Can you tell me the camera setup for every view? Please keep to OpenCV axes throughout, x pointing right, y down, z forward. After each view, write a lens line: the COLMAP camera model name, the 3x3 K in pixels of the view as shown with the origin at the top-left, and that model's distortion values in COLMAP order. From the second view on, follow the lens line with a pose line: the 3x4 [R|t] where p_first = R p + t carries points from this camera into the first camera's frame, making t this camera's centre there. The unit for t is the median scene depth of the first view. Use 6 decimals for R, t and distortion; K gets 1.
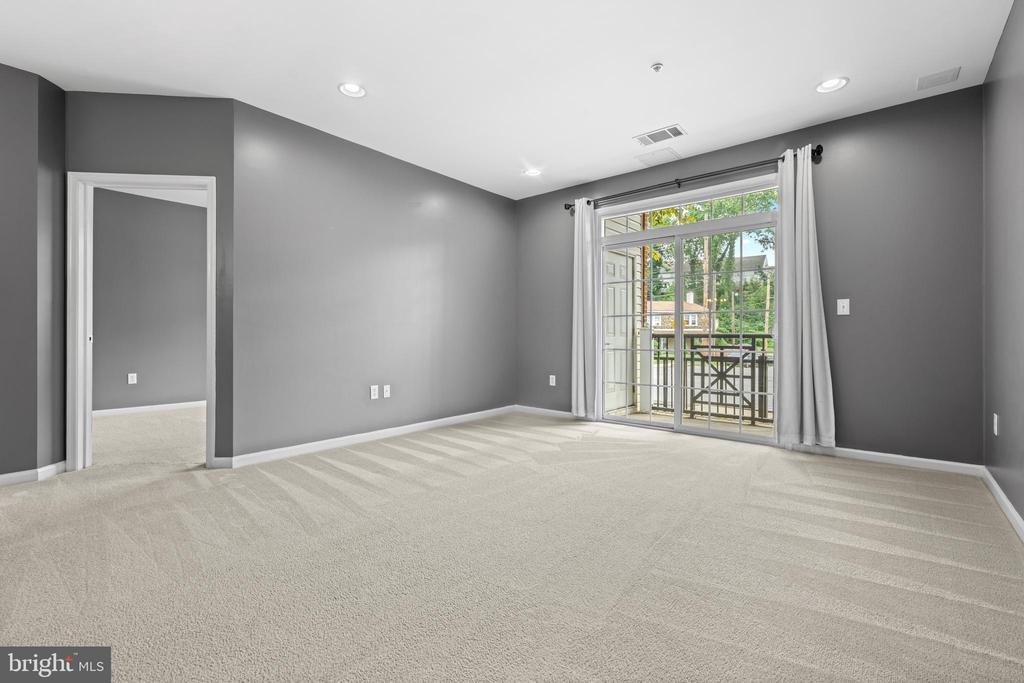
lens RADIAL K [[450.7, 0, 511.4], [0, 450.7, 334.5], [0, 0, 1]] dist [0.002591, 0.000530]
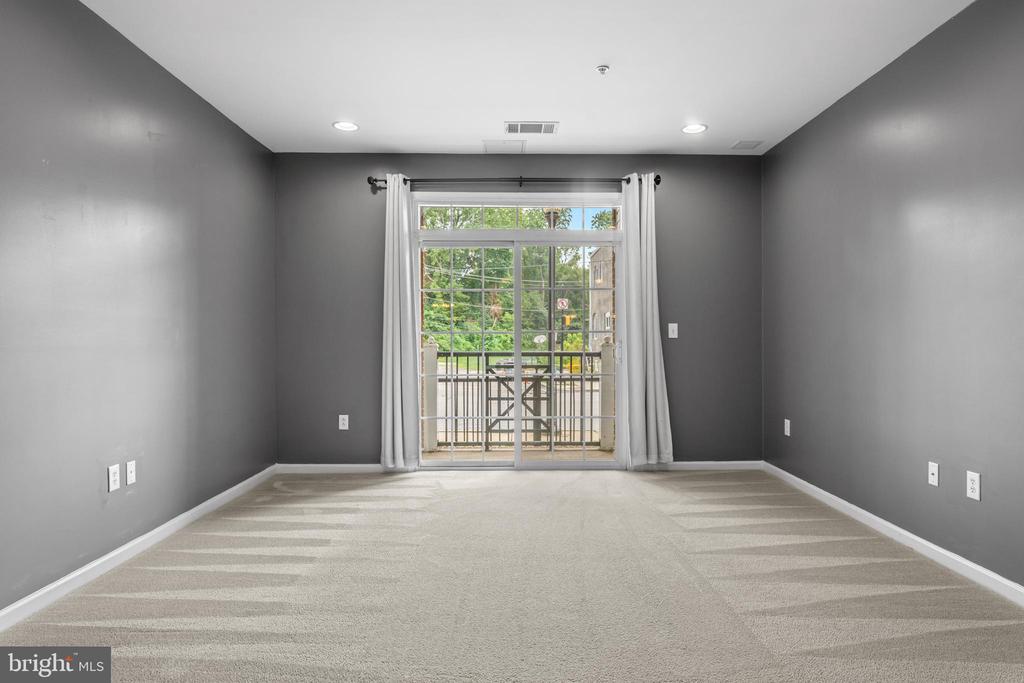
lens RADIAL K [[596.2, 0, 528.4], [0, 596.2, 345.6], [0, 0, 1]] dist [0.001695, 0.003389]
pose [[0.750126, -0.007969, 0.661247, -0.355256], [0.001280, 0.999943, 0.010599, -0.031666], [-0.661293, -0.007104, 0.750094, 0.125945]]
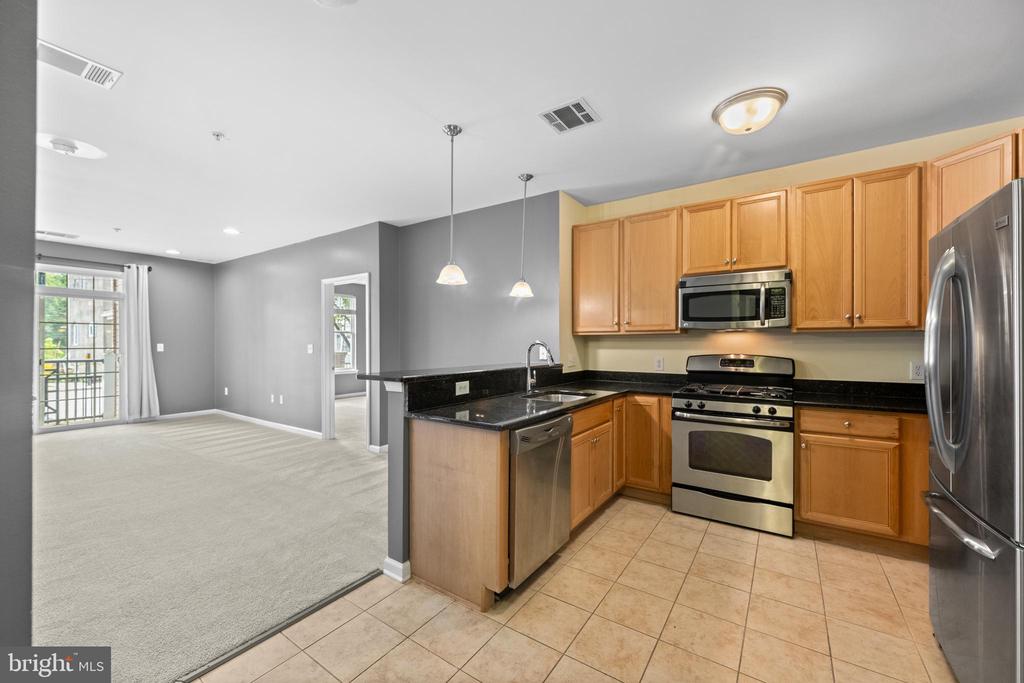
lens RADIAL K [[409.1, 0, 512.2], [0, 409.1, 337.2], [0, 0, 1]] dist [0.008358, -0.001110]
pose [[-0.082868, 0.007724, 0.996531, -0.979085], [0.000442, 0.999970, -0.007714, -0.071371], [-0.996560, -0.000199, -0.082869, -0.344120]]
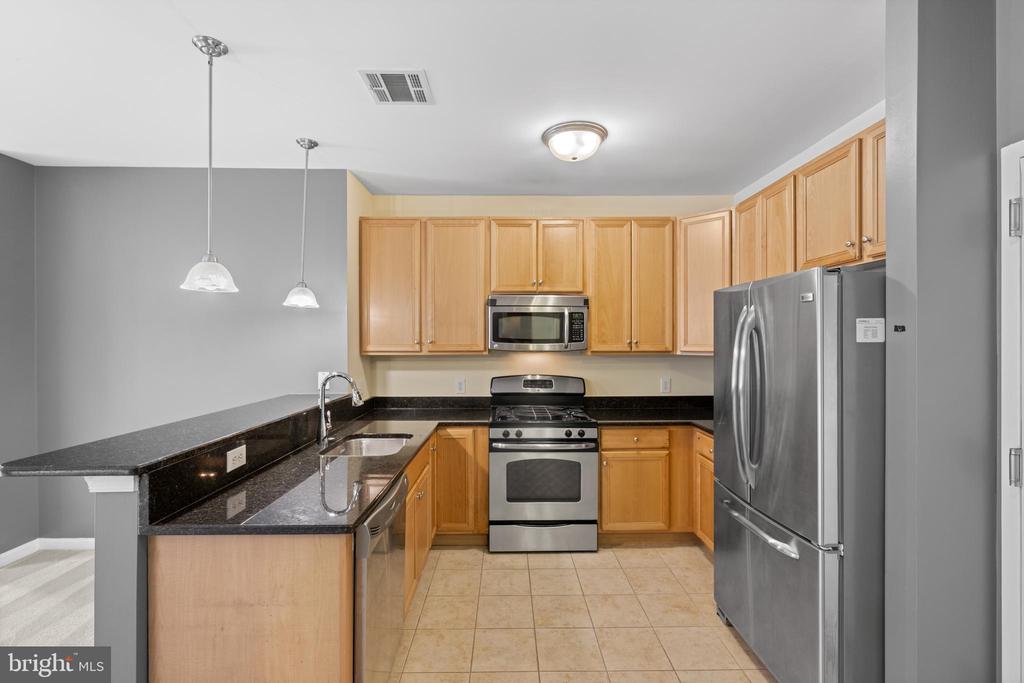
lens RADIAL K [[450.7, 0, 509.9], [0, 450.7, 335.9], [0, 0, 1]] dist [0.002591, 0.000530]
pose [[-0.639583, 0.001220, 0.768721, -0.869930], [-0.002252, 0.999991, -0.003461, -0.112653], [-0.768718, -0.003945, -0.639575, -0.252768]]
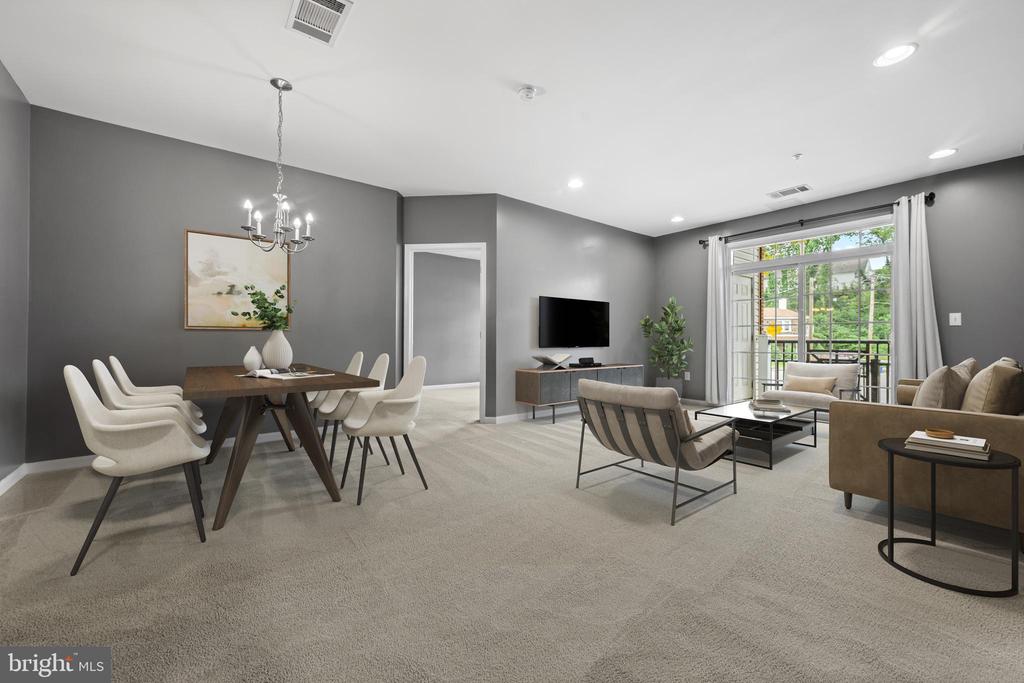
lens RADIAL K [[409.1, 0, 511.6], [0, 409.1, 336.8], [0, 0, 1]] dist [0.008358, -0.001110]
pose [[0.979904, -0.000269, -0.199470, -0.194790], [-0.001255, 0.999971, -0.007512, -0.000884], [0.199466, 0.007611, 0.979875, -0.293021]]
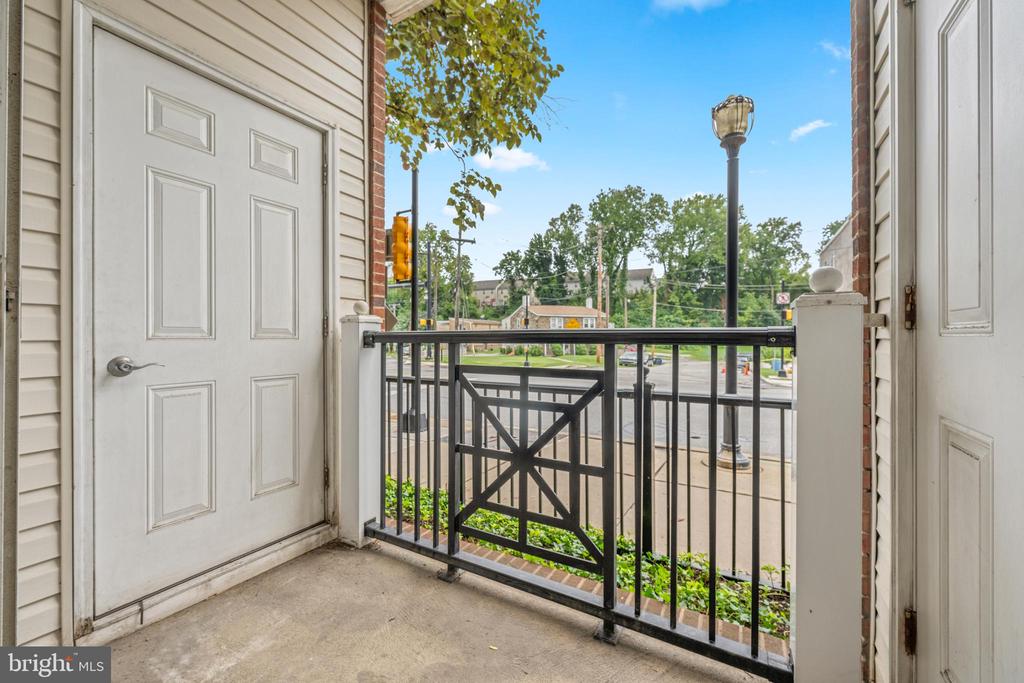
lens RADIAL K [[409.1, 0, 507.3], [0, 409.1, 335.6], [0, 0, 1]] dist [0.008358, -0.001110]
pose [[0.985403, -0.001552, 0.170231, 0.481661], [0.002365, 0.999987, -0.004572, 0.003354], [-0.170221, 0.004908, 0.985394, 0.844688]]
